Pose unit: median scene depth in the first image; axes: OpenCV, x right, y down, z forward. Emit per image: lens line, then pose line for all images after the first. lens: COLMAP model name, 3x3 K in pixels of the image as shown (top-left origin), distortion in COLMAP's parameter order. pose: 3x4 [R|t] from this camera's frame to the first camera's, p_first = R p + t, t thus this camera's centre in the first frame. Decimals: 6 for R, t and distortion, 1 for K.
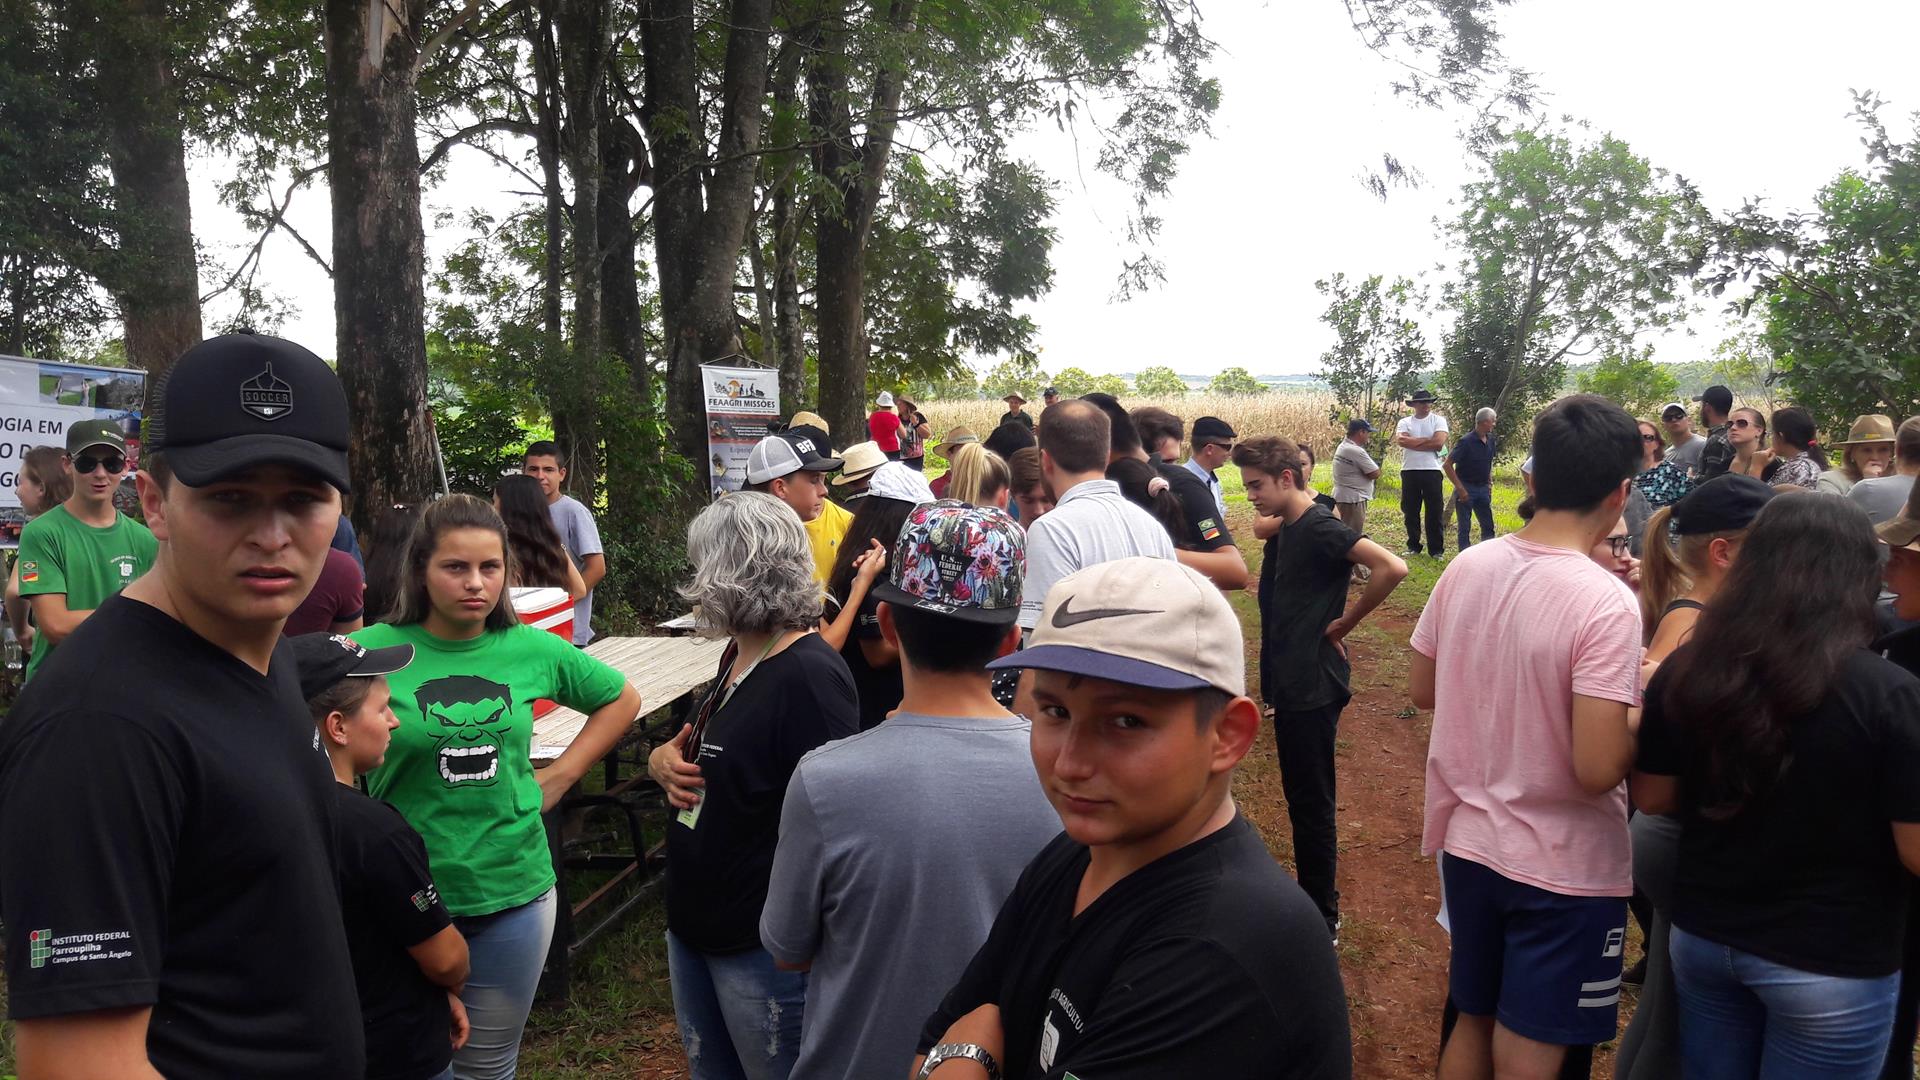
lens RADIAL K [[1625.6, 0, 953.2], [0, 1625.6, 537.4], [0, 0, 1]] dist [-0.009704, -0.000976]
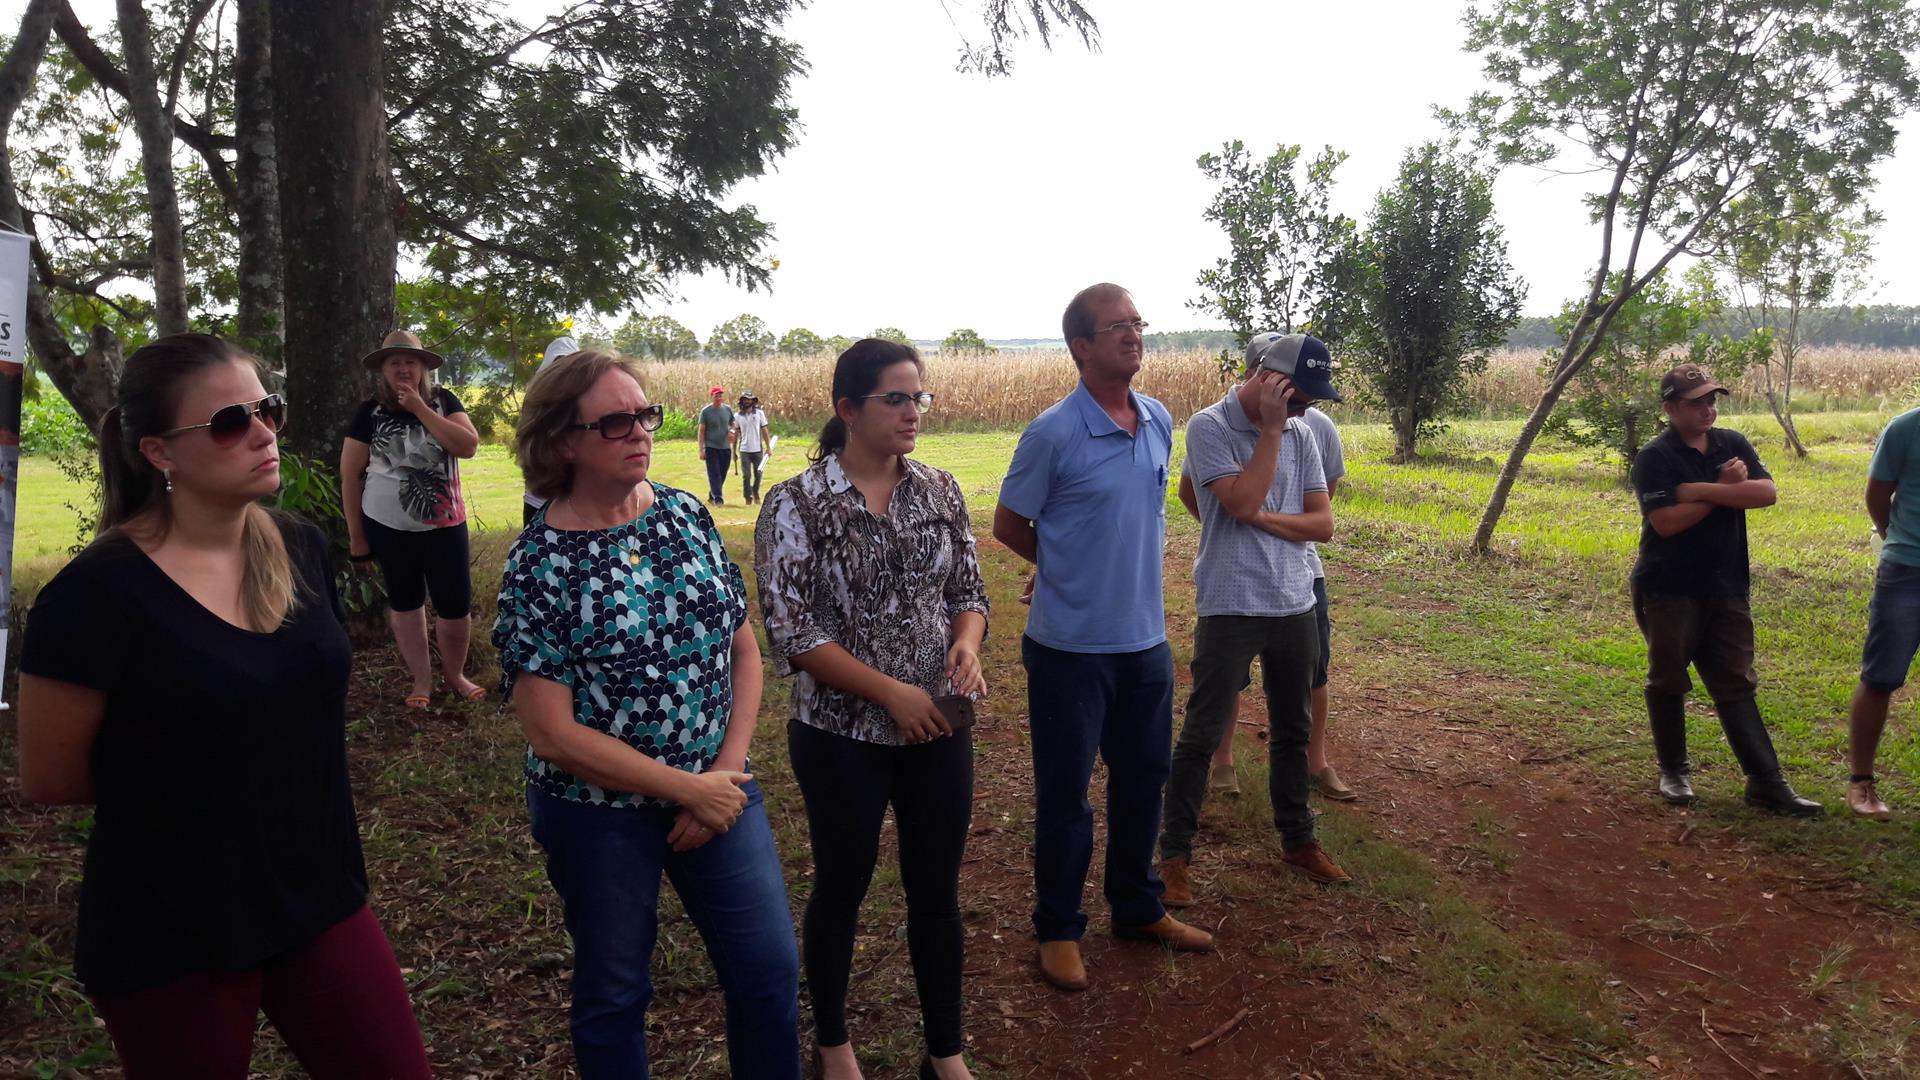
lens RADIAL K [[1638.4, 0, 958.7], [0, 1638.4, 539.7], [0, 0, 1]] dist [0.071938, -0.122857]
pose [[0.985759, -0.020765, 0.166875, 0.017617], [0.016911, 0.999557, 0.024485, -0.023794], [-0.167310, -0.021314, 0.985674, 0.374744]]
